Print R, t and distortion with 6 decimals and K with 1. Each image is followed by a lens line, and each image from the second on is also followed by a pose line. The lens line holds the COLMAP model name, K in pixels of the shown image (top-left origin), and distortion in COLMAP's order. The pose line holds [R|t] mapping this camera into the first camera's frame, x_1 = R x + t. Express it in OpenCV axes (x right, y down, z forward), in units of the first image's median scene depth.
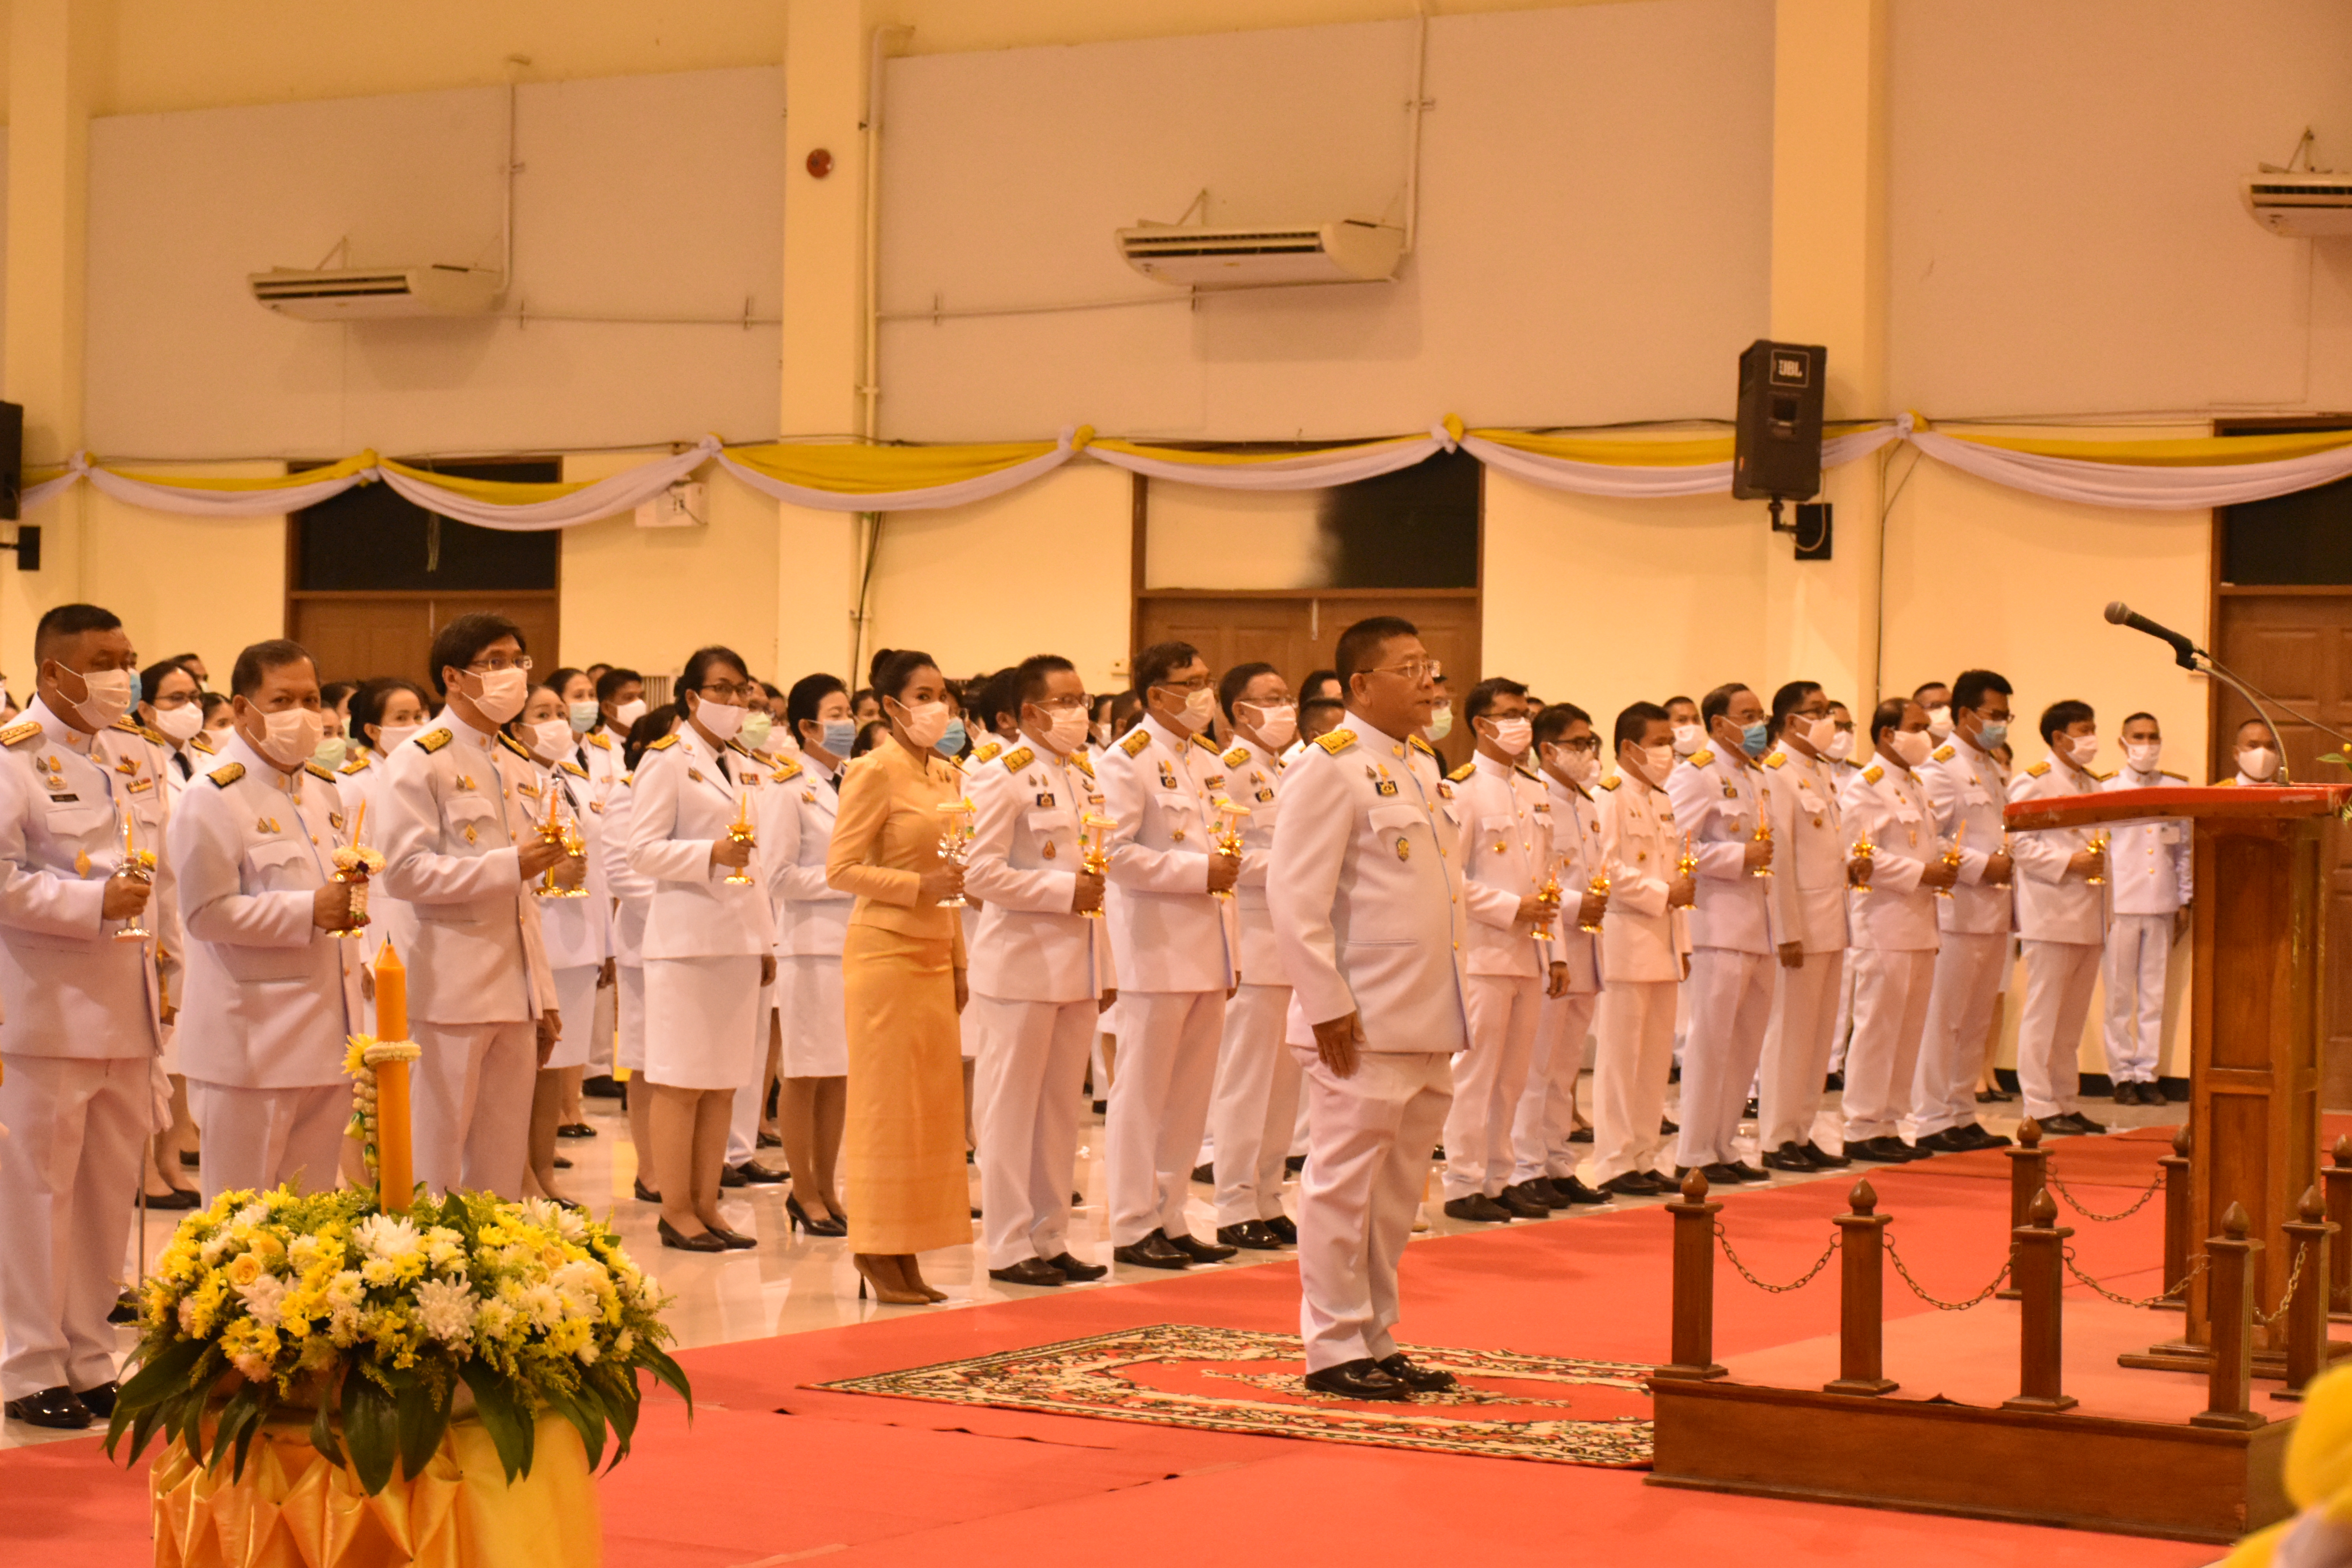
lens RADIAL K [[5036.1, 0, 1115.4], [0, 5036.1, 809.9], [0, 0, 1]] dist [-0.019788, 0.000000]
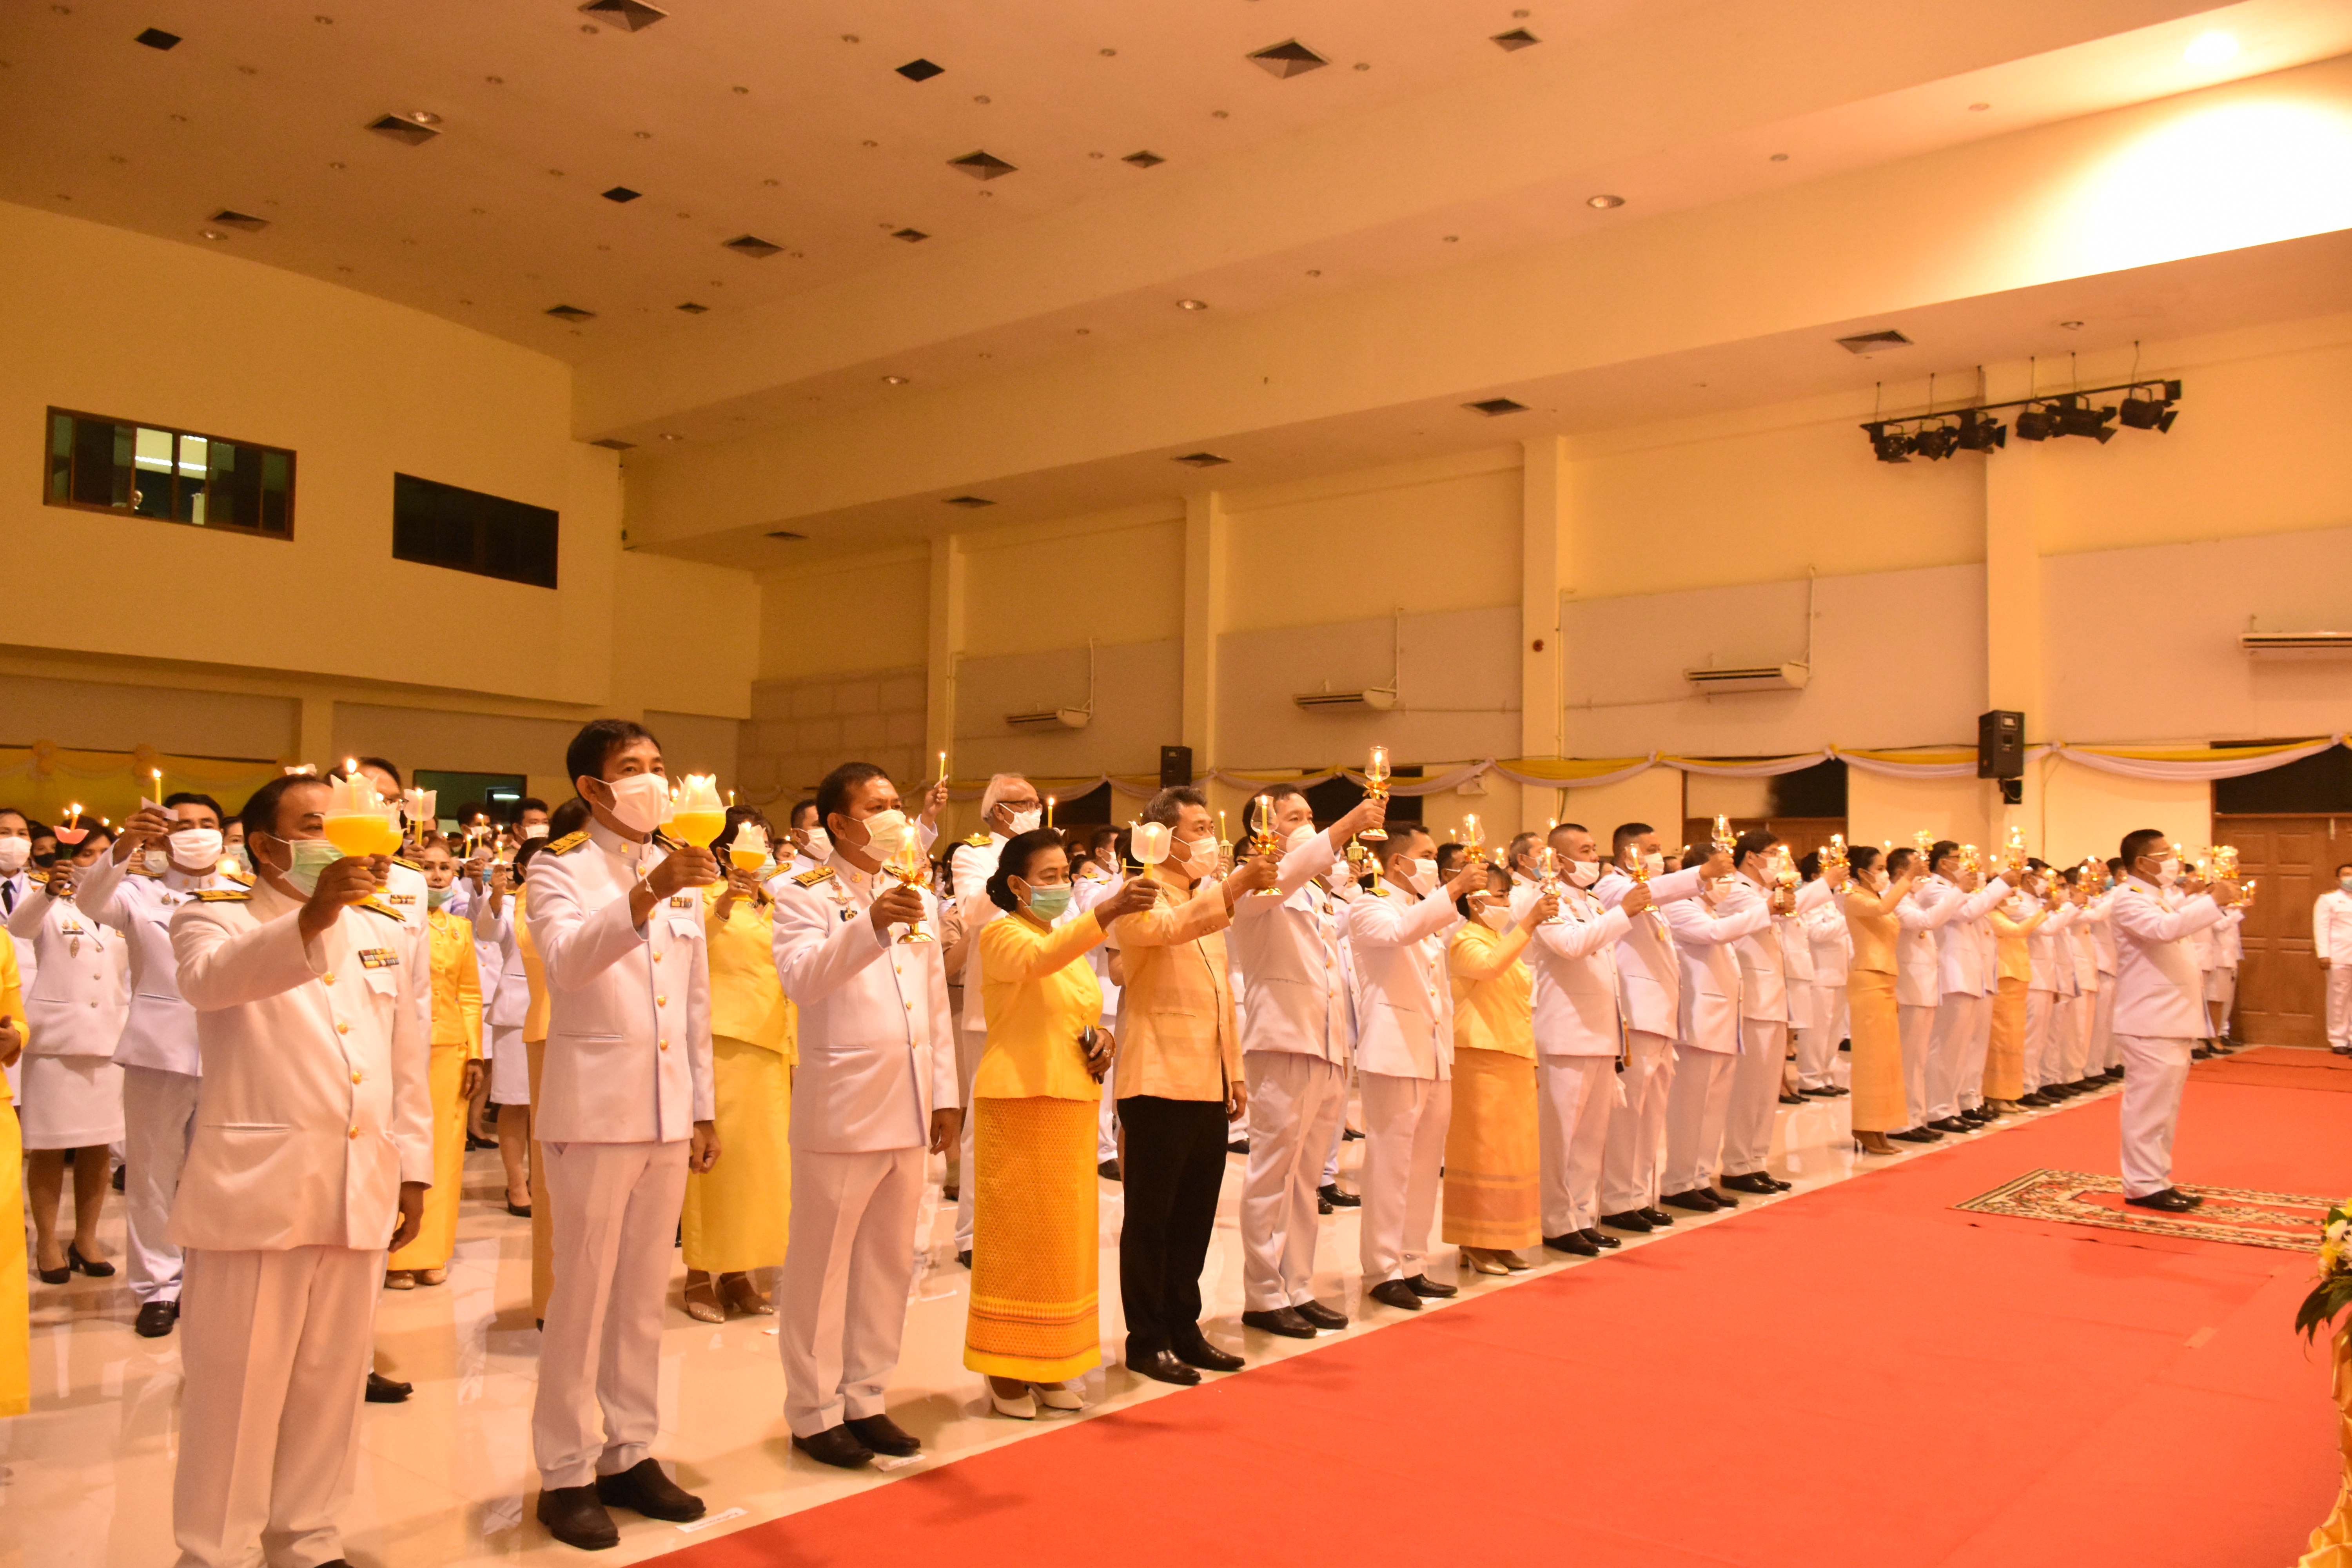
lens RADIAL K [[1834.9, 0, 1152.8], [0, 1834.9, 779.9], [0, 0, 1]] dist [-0.022070, 0.015757]
pose [[0.991331, -0.008204, -0.131132, -0.182944], [-0.000563, 0.997775, -0.066675, -0.005476], [0.131387, 0.066171, 0.989120, 0.141963]]
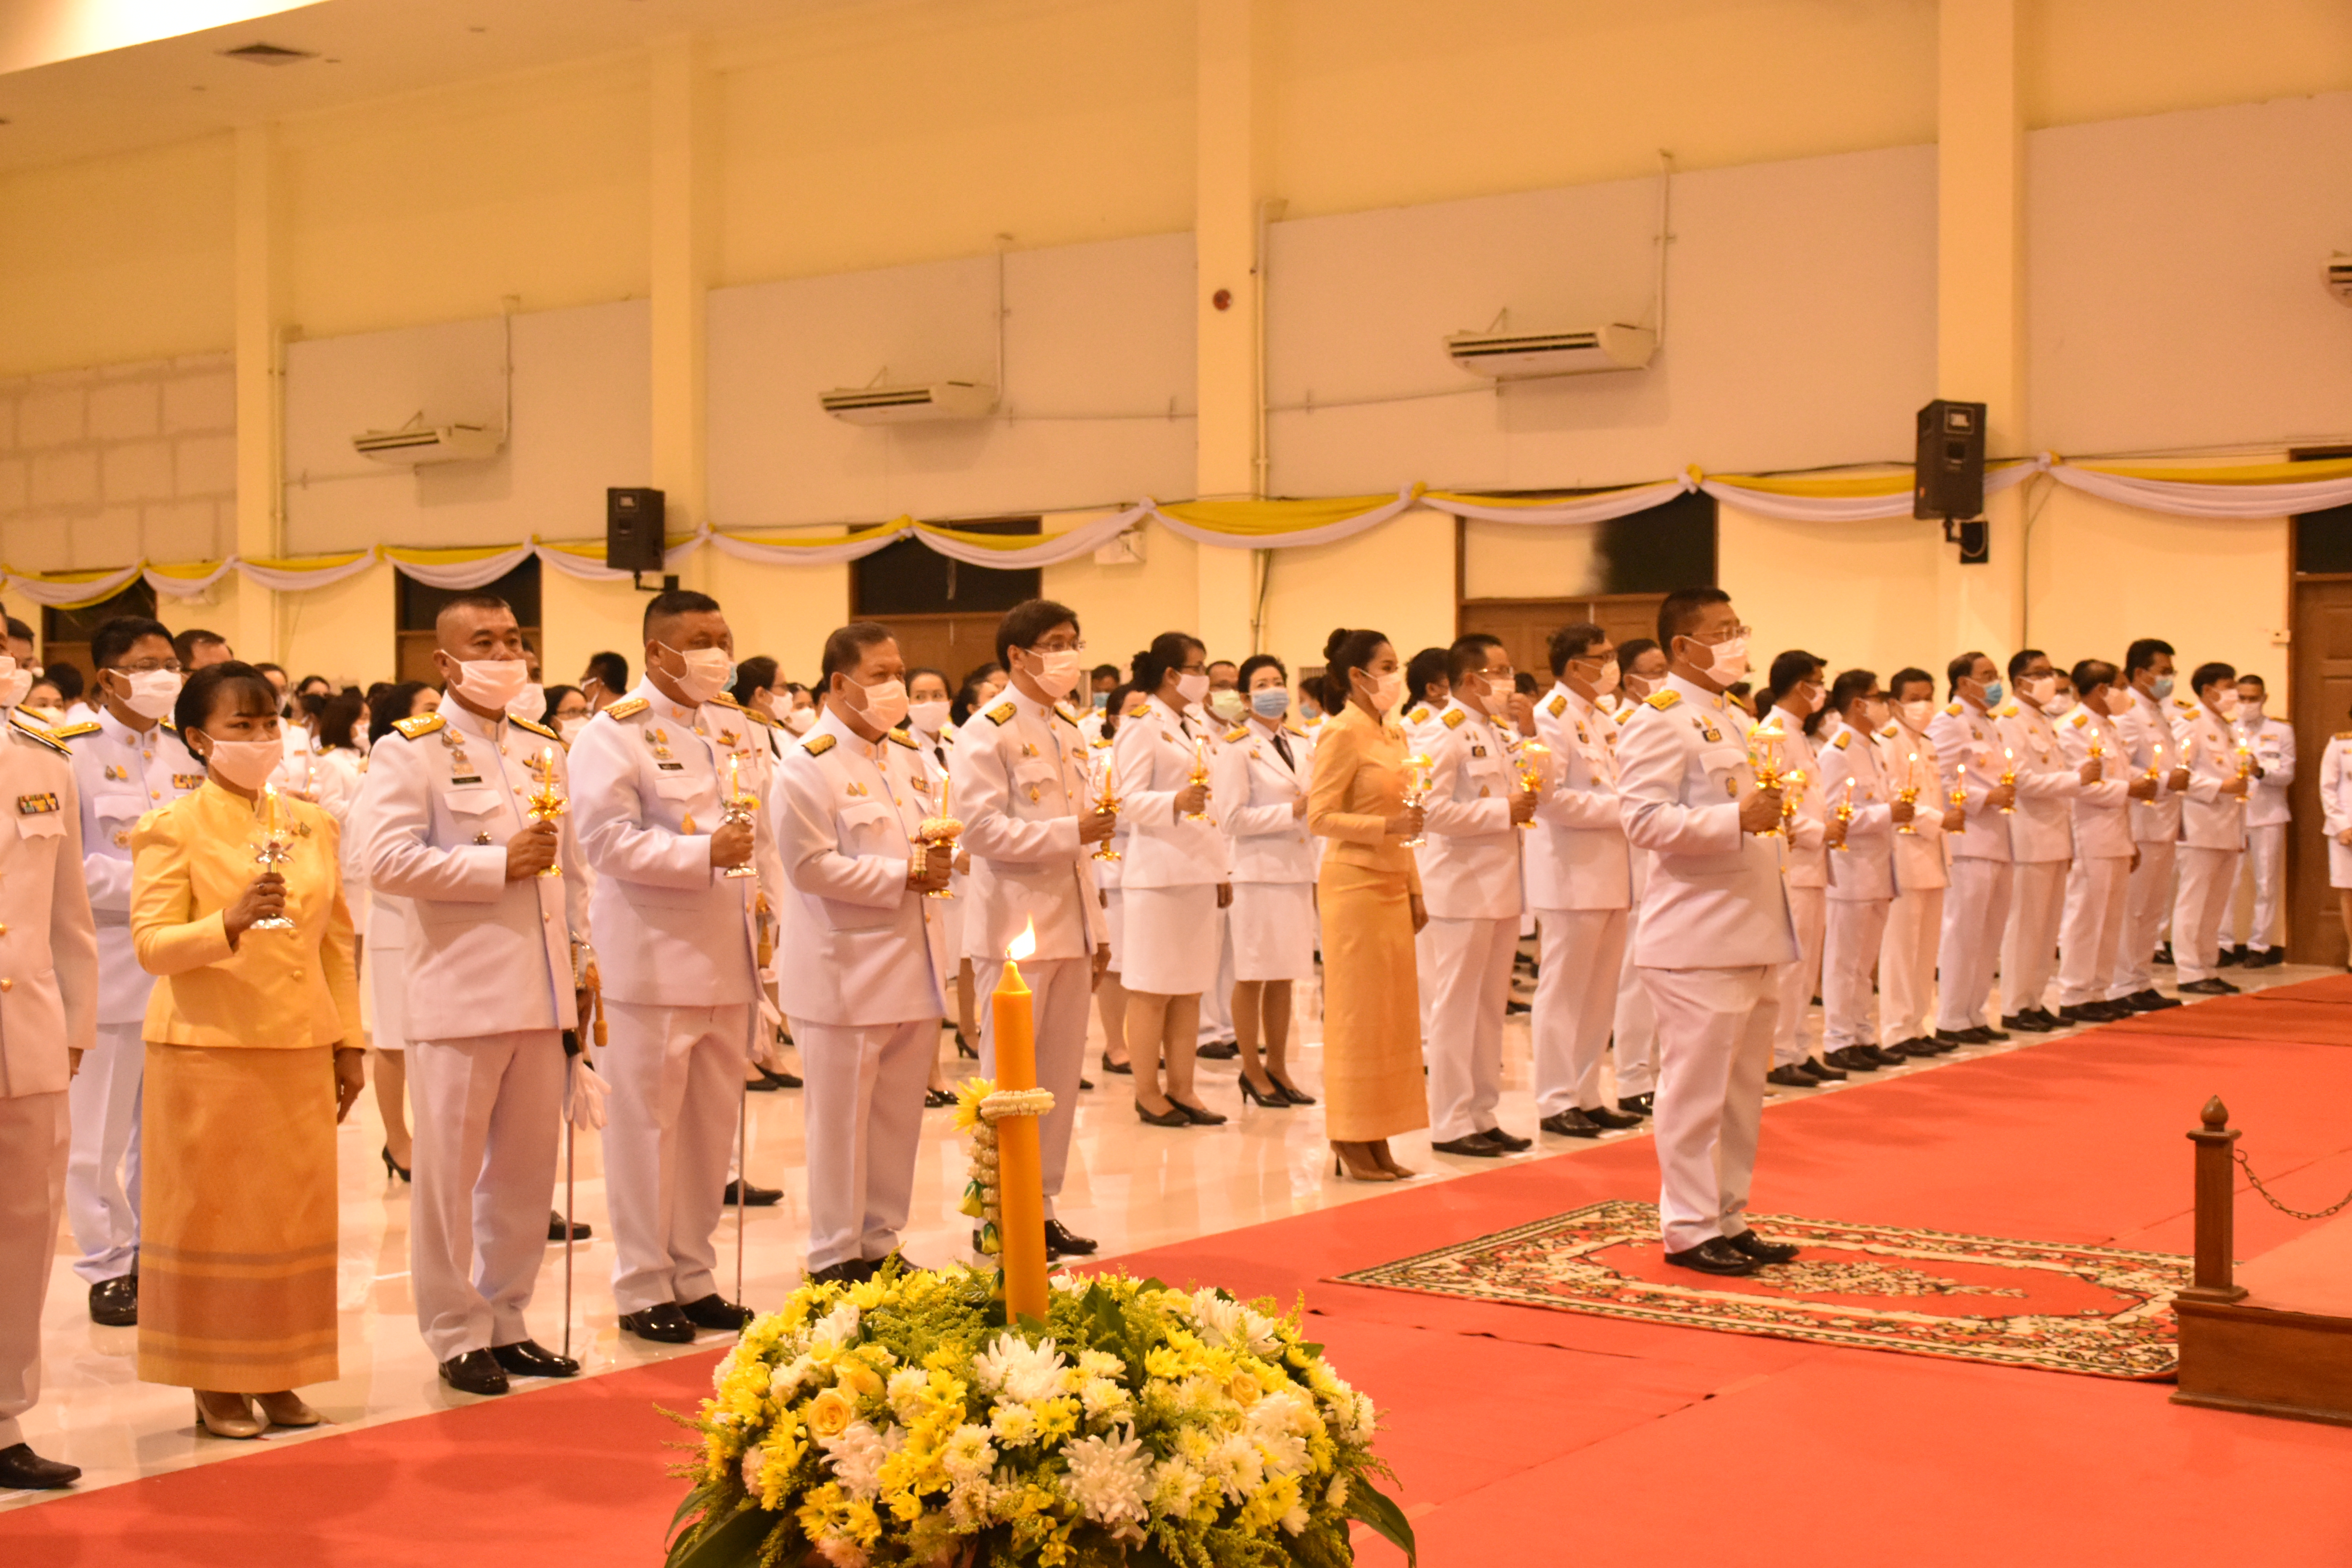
lens RADIAL K [[3093.0, 0, 1147.7], [0, 3093.0, 783.8], [0, 0, 1]] dist [0.009949, 0.000000]
pose [[0.997565, -0.018466, -0.067256, -0.034486], [0.018995, 0.999793, 0.007231, -0.001180], [0.067108, -0.008491, 0.997710, 0.201493]]
